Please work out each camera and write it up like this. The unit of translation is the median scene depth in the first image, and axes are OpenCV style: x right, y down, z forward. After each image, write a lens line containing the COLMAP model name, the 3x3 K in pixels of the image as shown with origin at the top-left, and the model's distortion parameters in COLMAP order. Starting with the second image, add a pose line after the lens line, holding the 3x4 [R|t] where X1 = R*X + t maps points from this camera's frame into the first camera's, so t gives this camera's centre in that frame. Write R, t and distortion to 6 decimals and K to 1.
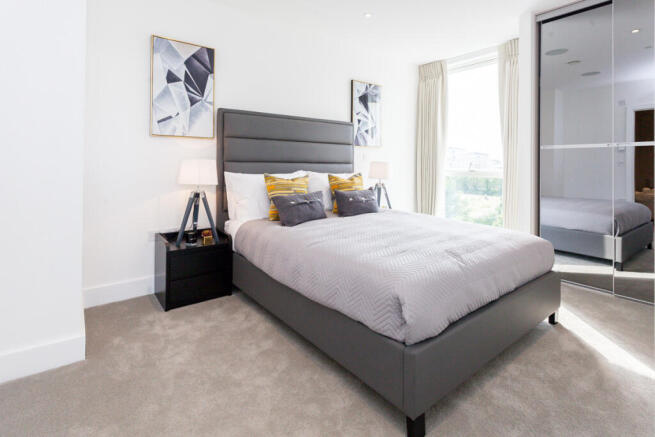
lens RADIAL K [[316.3, 0, 327.2], [0, 316.3, 192.2], [0, 0, 1]] dist [-0.001231, 0.000037]
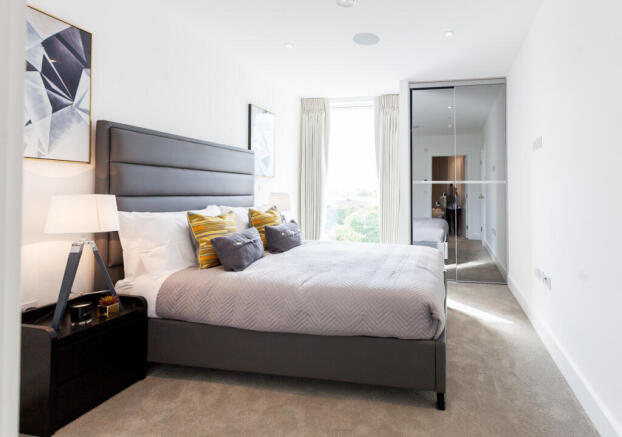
lens RADIAL K [[374.7, 0, 311.0], [0, 374.7, 218.5], [0, 0, 1]] dist [0.002565, 0.001167]
pose [[0.750033, -0.061400, 0.658544, -0.559711], [0.059005, 0.997923, 0.025840, -0.044489], [-0.658763, 0.019476, 0.752098, 0.079297]]
